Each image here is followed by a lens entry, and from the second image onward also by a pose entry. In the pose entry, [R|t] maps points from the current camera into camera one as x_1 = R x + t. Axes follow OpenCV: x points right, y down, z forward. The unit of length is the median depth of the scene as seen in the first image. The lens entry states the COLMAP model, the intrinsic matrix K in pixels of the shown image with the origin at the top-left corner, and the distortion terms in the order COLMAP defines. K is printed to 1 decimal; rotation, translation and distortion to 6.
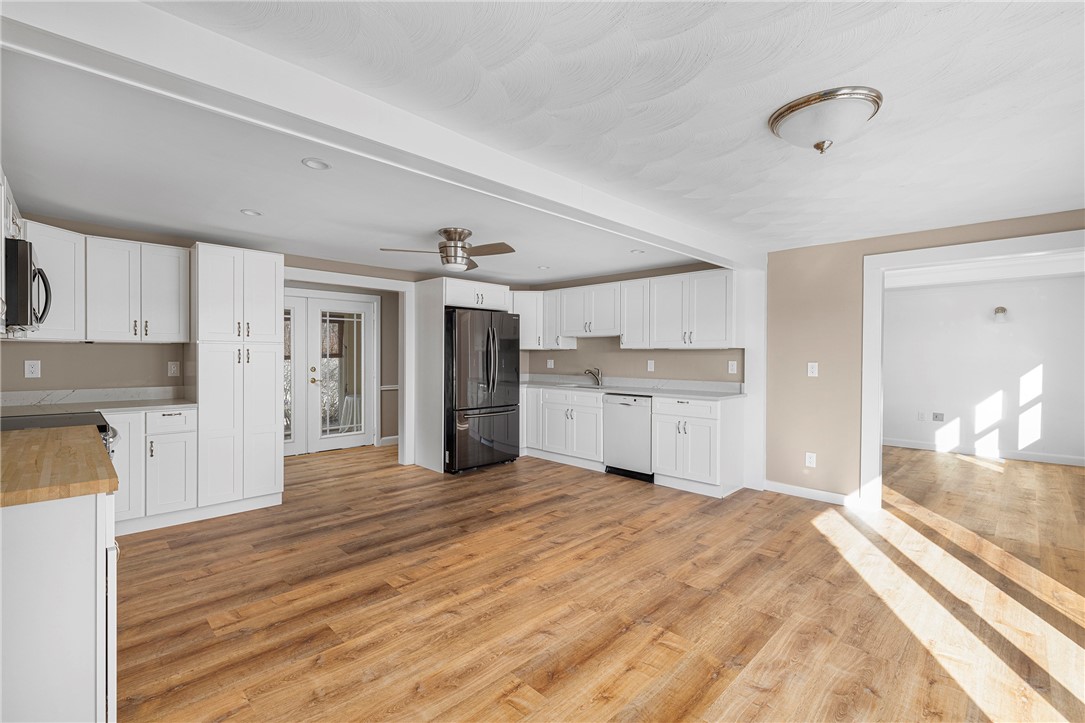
lens RADIAL K [[474.4, 0, 541.4], [0, 474.4, 356.5], [0, 0, 1]] dist [0.002370, 0.000405]
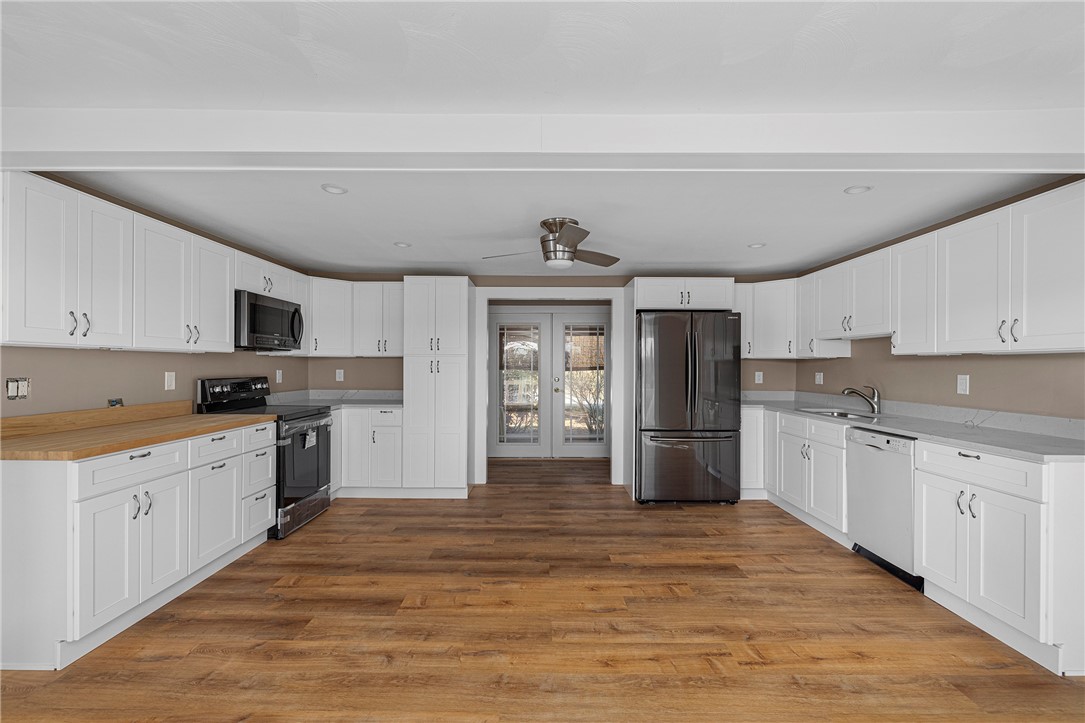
lens RADIAL K [[468.9, 0, 547.1], [0, 468.9, 366.6], [0, 0, 1]] dist [0.000293, -0.000093]
pose [[0.709112, -0.000848, -0.705095, 0.409835], [-0.002306, 0.999991, -0.003522, 0.002271], [0.705092, 0.004124, 0.709104, 0.383237]]
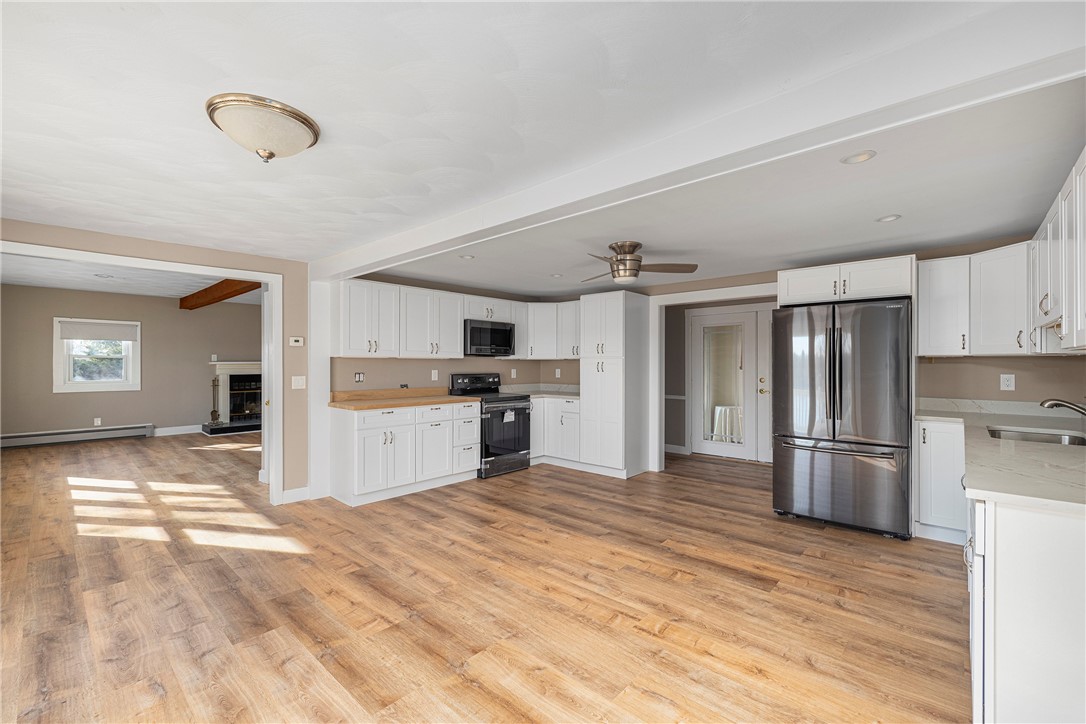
lens RADIAL K [[462.4, 0, 543.0], [0, 462.4, 362.0], [0, 0, 1]] dist [0.002608, 0.000221]
pose [[0.049089, -0.009437, -0.998750, 0.807504], [-0.003104, 0.999949, -0.009601, -0.001990], [0.998790, 0.003572, 0.049057, 0.783922]]
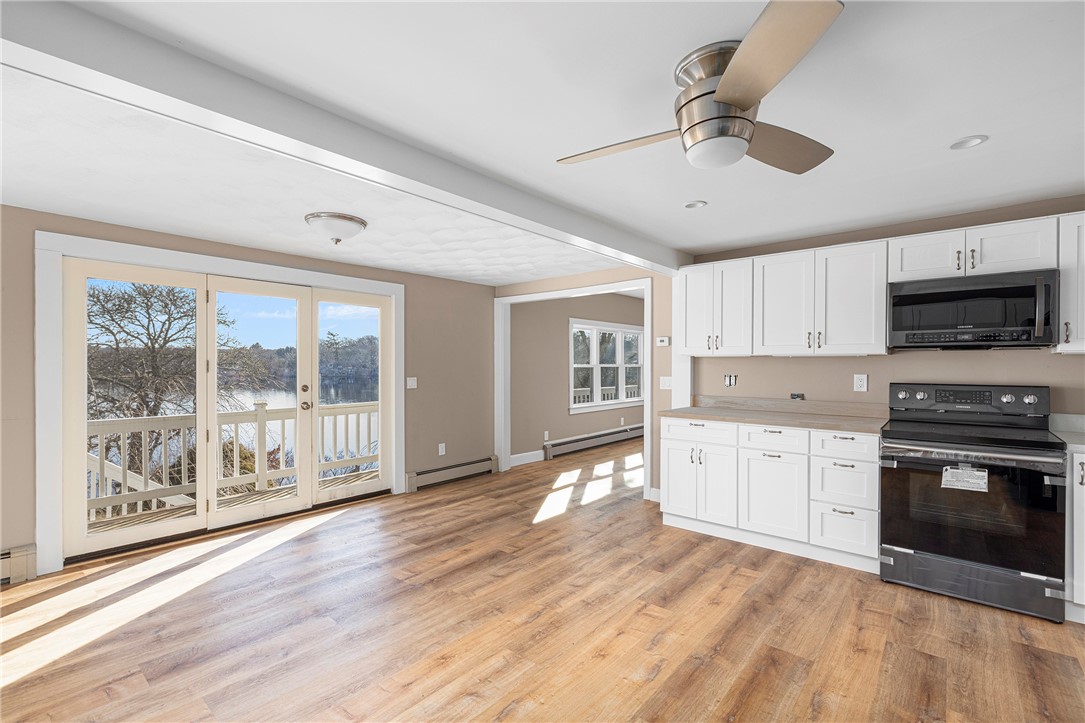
lens RADIAL K [[487.6, 0, 533.8], [0, 487.6, 371.8], [0, 0, 1]] dist [0.000258, 0.000293]
pose [[-0.997649, -0.006832, -0.068192, 0.001859], [-0.008008, 0.999824, 0.016989, -0.005690], [0.068064, 0.017495, -0.997528, 1.419671]]
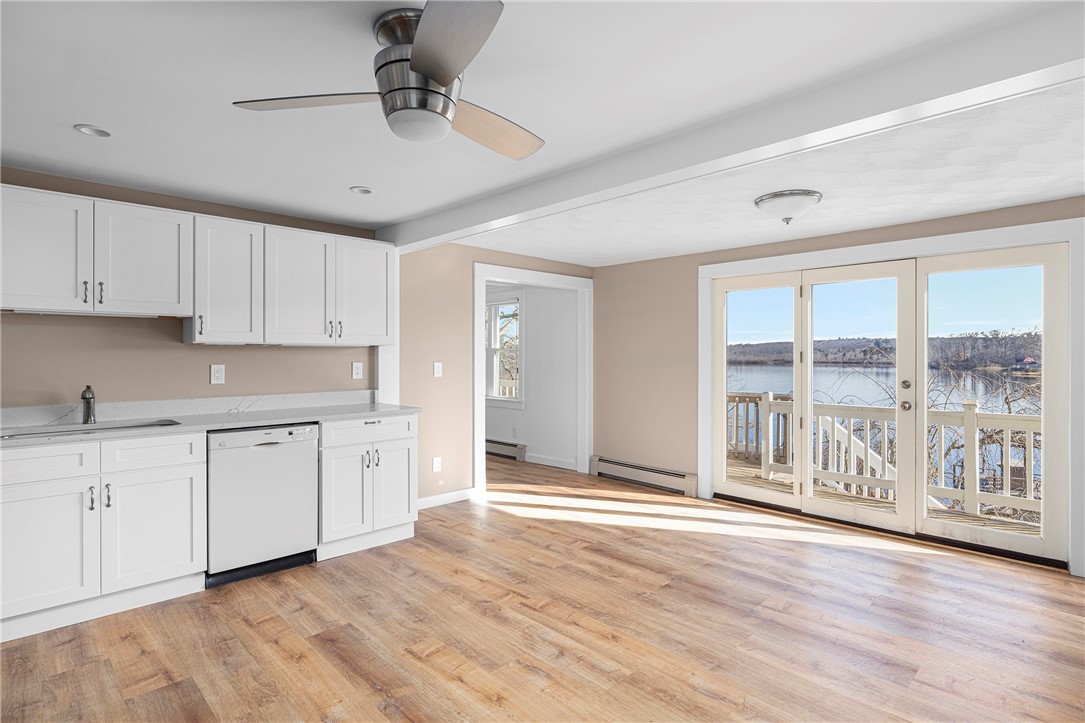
lens RADIAL K [[552.2, 0, 542.5], [0, 552.2, 361.5], [0, 0, 1]] dist [-0.002025, -0.000462]
pose [[0.022506, -0.016516, 0.999610, -0.623806], [0.003606, 0.999858, 0.016439, -0.007090], [-0.999740, 0.003235, 0.022563, 0.901522]]
